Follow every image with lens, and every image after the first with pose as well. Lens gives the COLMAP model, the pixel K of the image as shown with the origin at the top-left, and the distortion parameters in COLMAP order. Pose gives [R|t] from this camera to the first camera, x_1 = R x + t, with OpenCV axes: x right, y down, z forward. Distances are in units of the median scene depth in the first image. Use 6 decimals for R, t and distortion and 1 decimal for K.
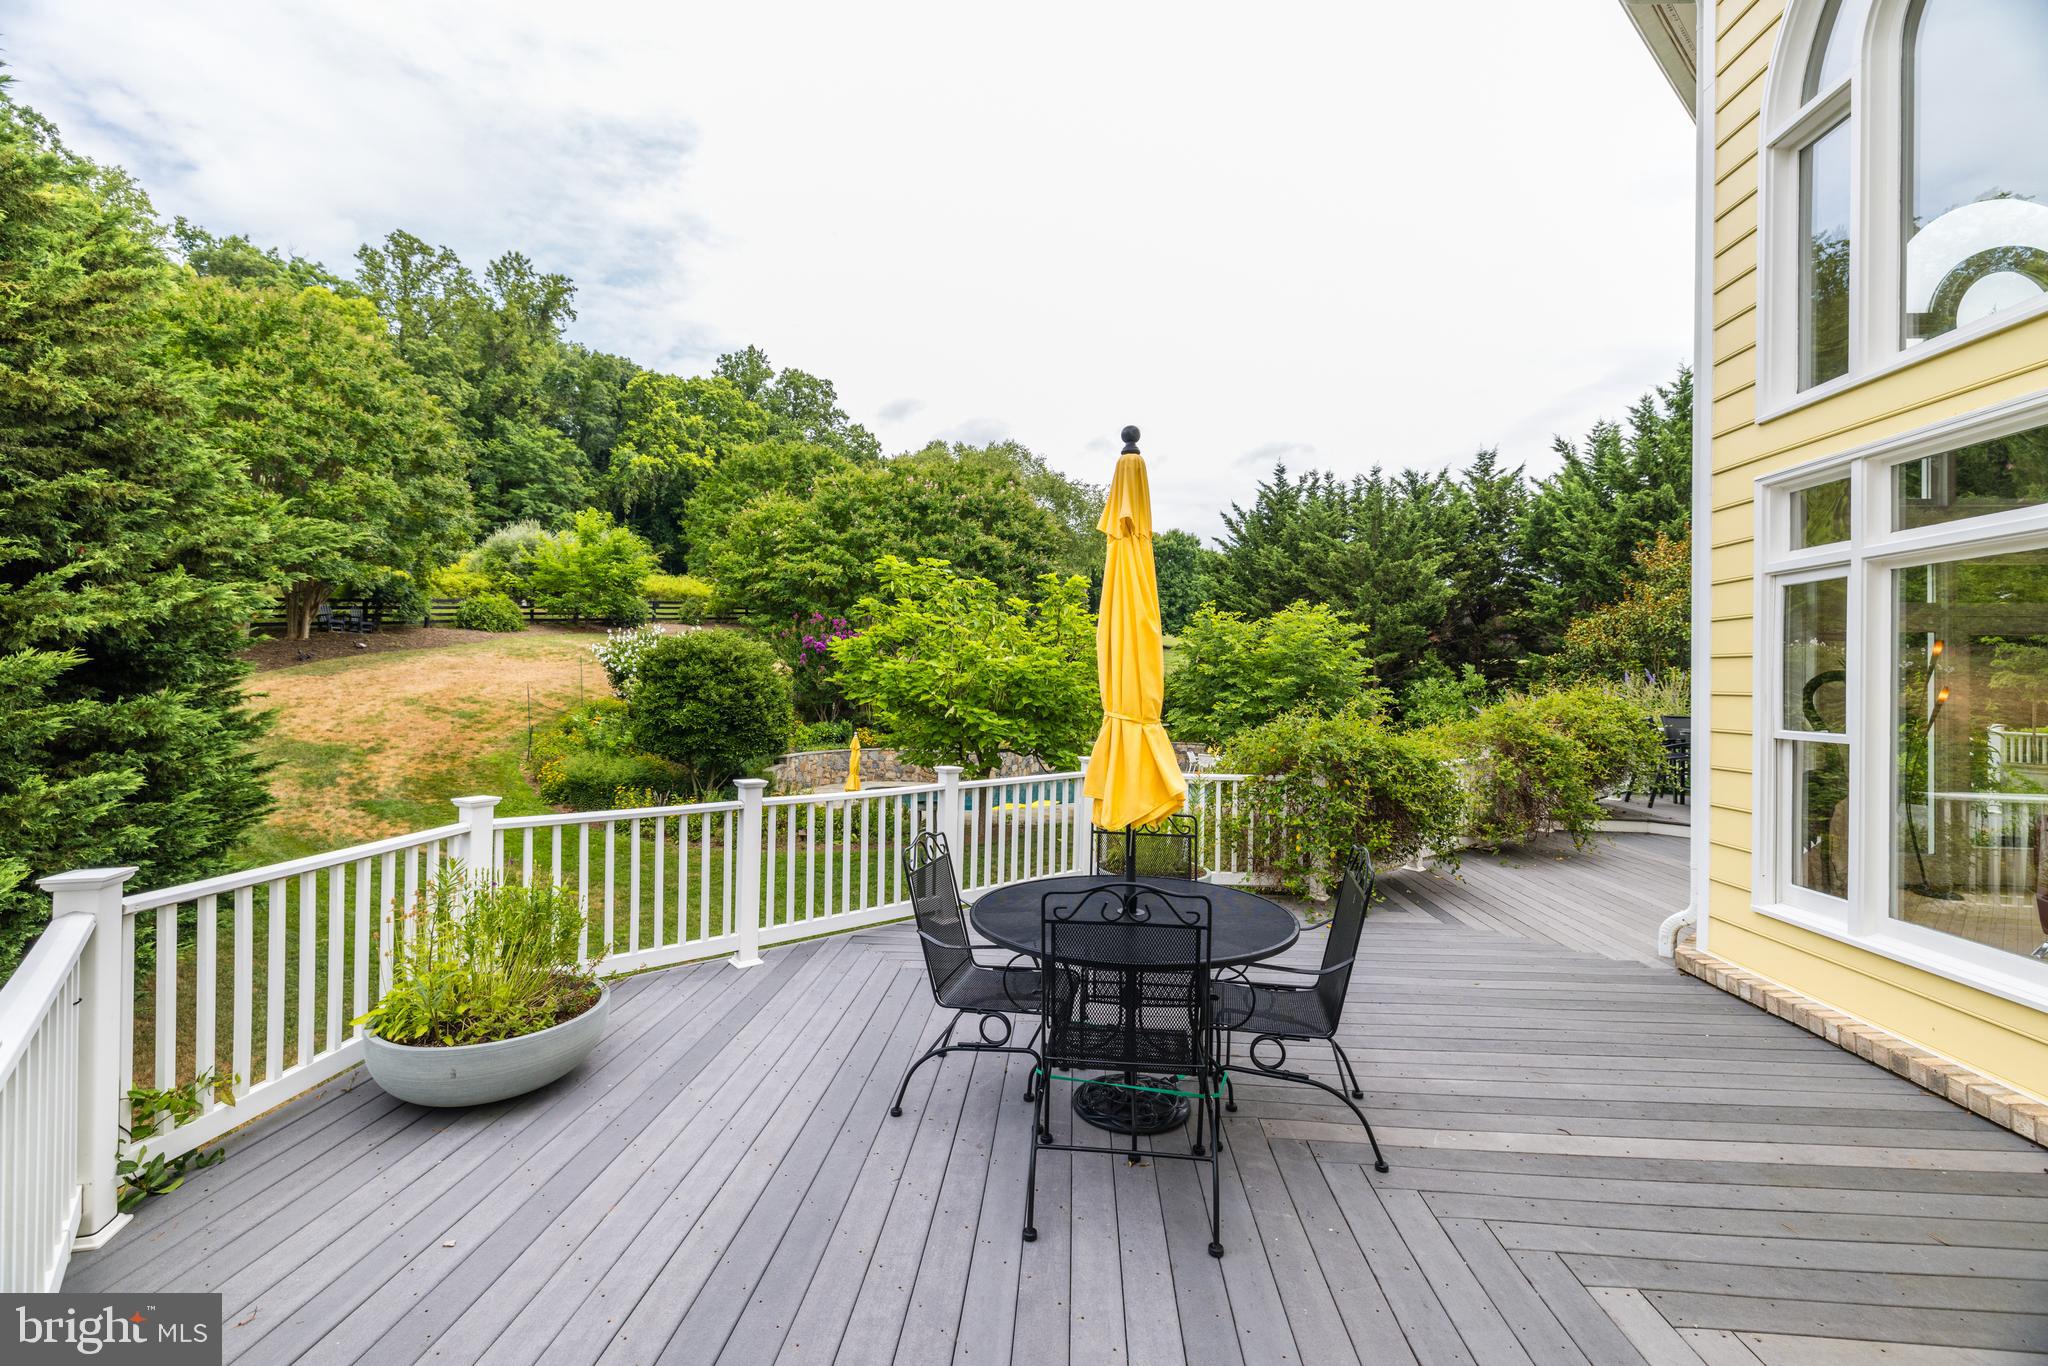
lens RADIAL K [[879.7, 0, 1023.9], [0, 879.7, 672.6], [0, 0, 1]] dist [0.001725, 0.000110]
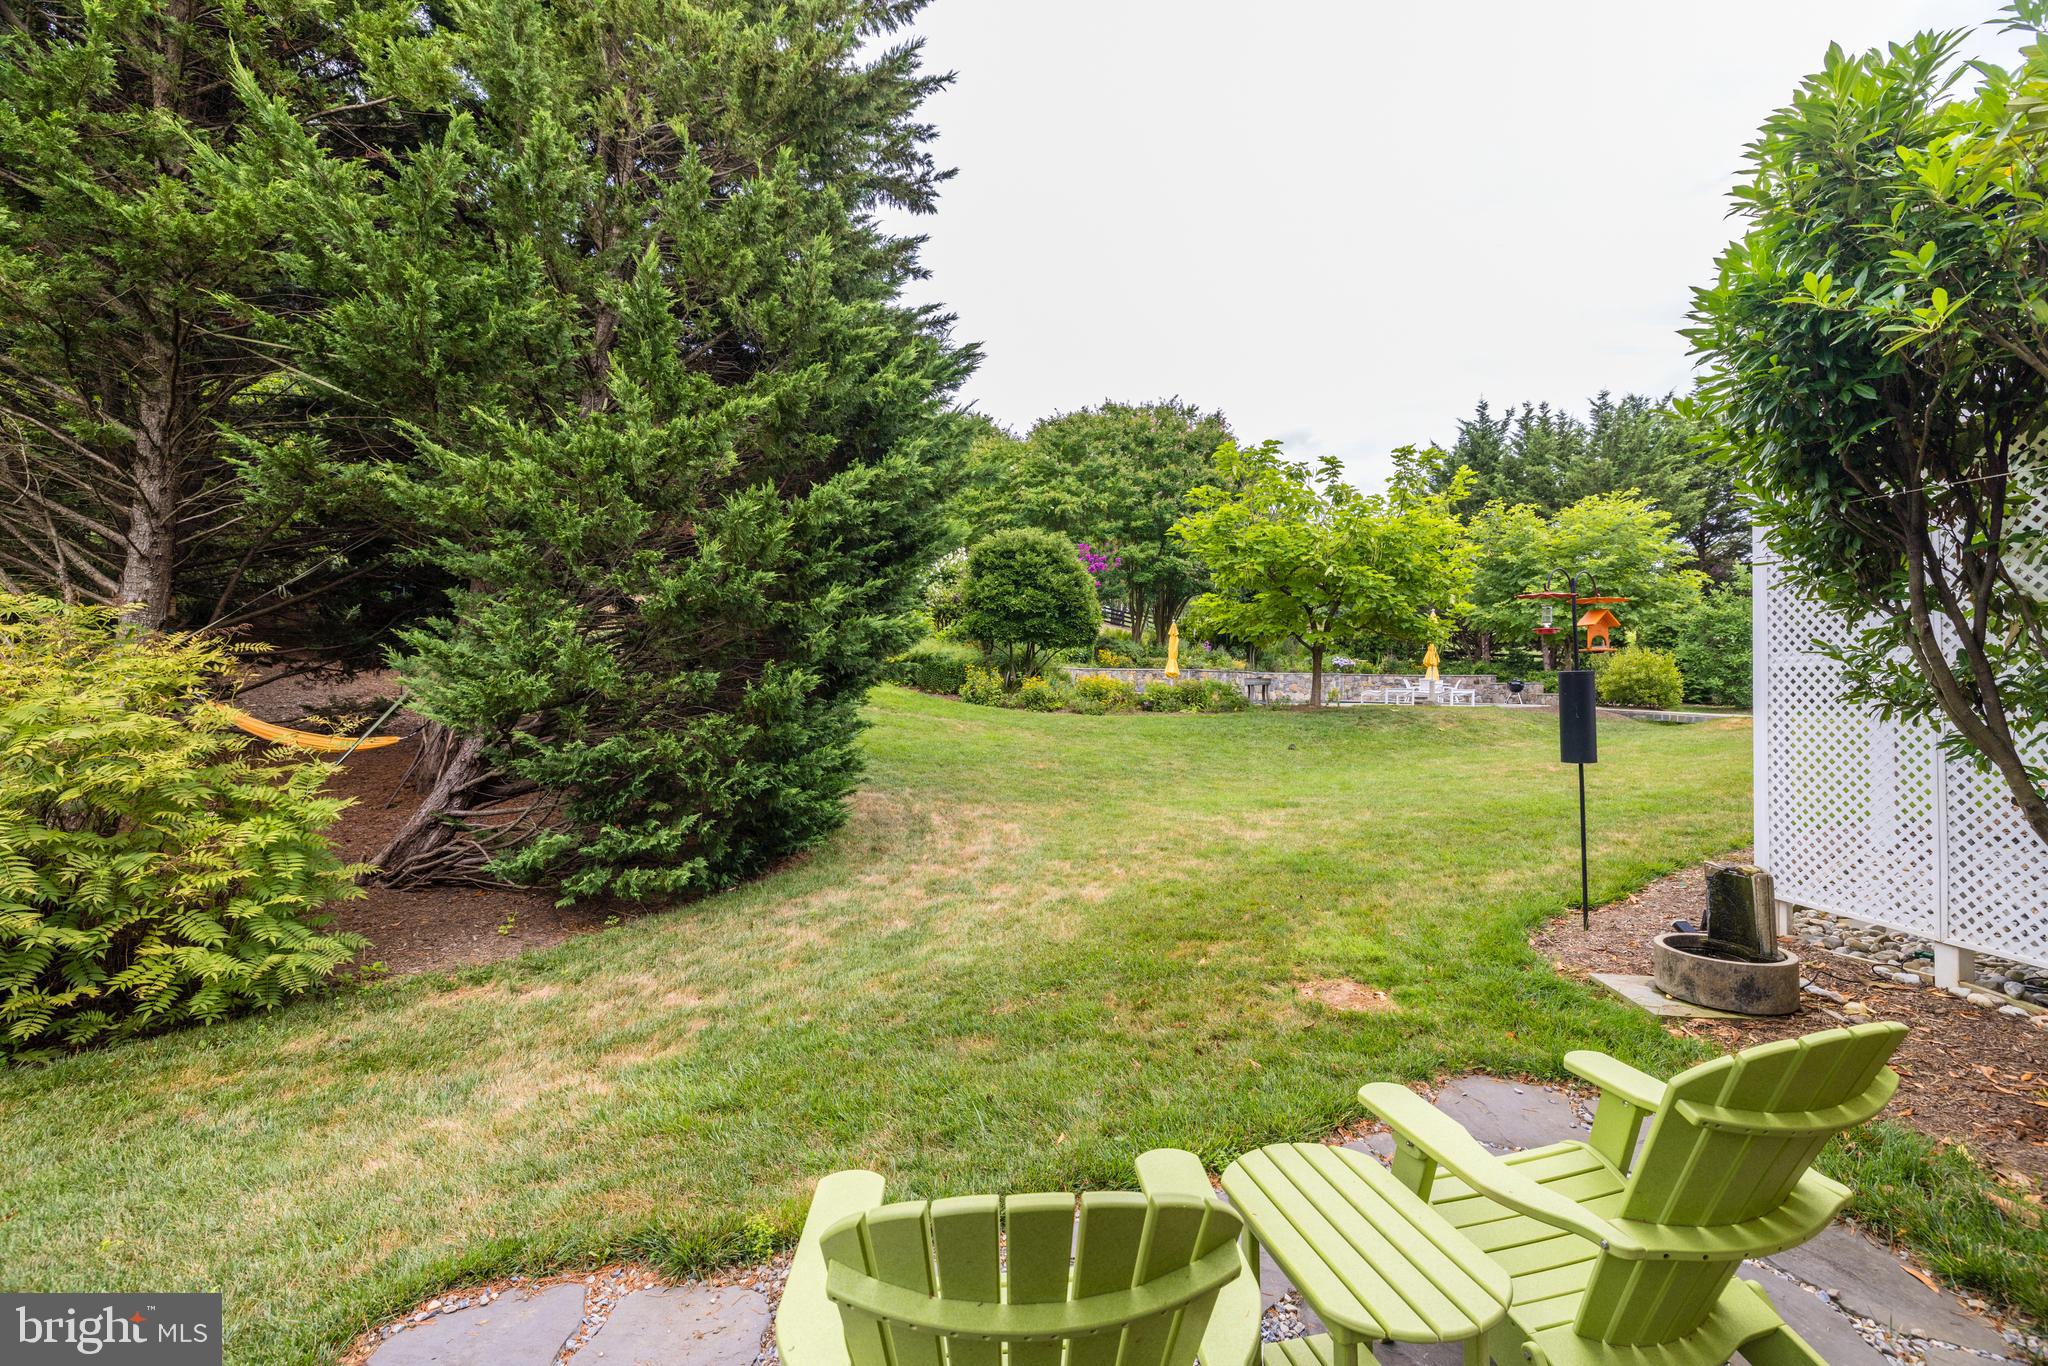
lens RADIAL K [[879.7, 0, 1021.3], [0, 879.7, 678.8], [0, 0, 1]] dist [0.001725, 0.000110]
pose [[0.999074, -0.007164, -0.042432, -0.227907], [0.006941, 0.999961, -0.005404, 0.098752], [0.042469, 0.005104, 0.999085, -0.045613]]
